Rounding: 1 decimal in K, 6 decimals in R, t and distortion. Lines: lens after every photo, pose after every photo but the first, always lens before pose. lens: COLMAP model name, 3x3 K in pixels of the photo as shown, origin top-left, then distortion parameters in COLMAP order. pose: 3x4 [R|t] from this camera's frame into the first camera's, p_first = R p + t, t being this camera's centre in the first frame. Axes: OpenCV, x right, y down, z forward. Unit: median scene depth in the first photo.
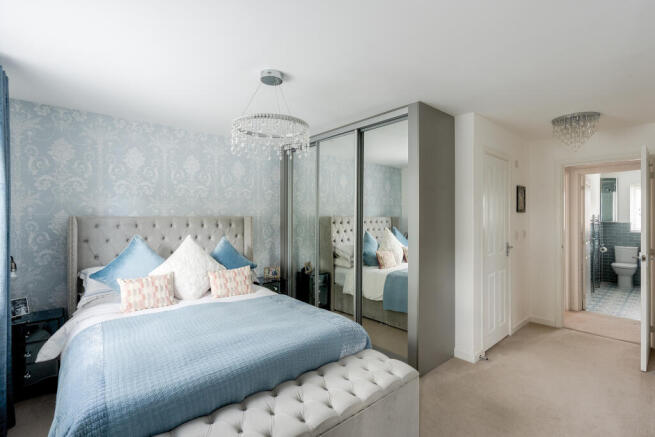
lens RADIAL K [[295.1, 0, 324.5], [0, 295.1, 223.1], [0, 0, 1]] dist [-0.019700, -0.000391]
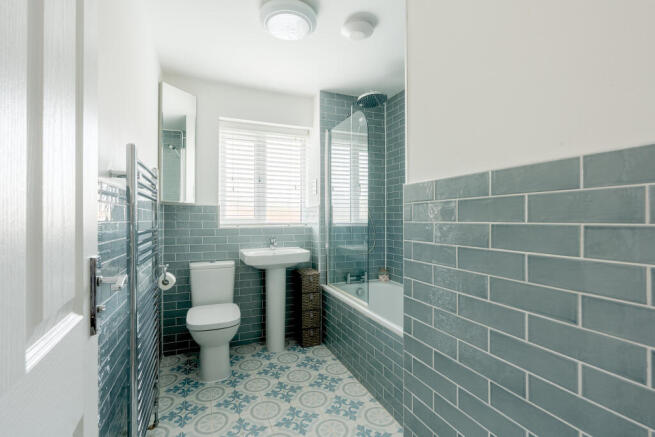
lens RADIAL K [[295.1, 0, 324.5], [0, 295.1, 223.1], [0, 0, 1]] dist [-0.019700, -0.000391]
pose [[0.309118, -0.008884, 0.950982, 0.684730], [-0.003180, 0.999941, 0.010375, 0.019367], [-0.951018, -0.006231, 0.309072, 0.708517]]
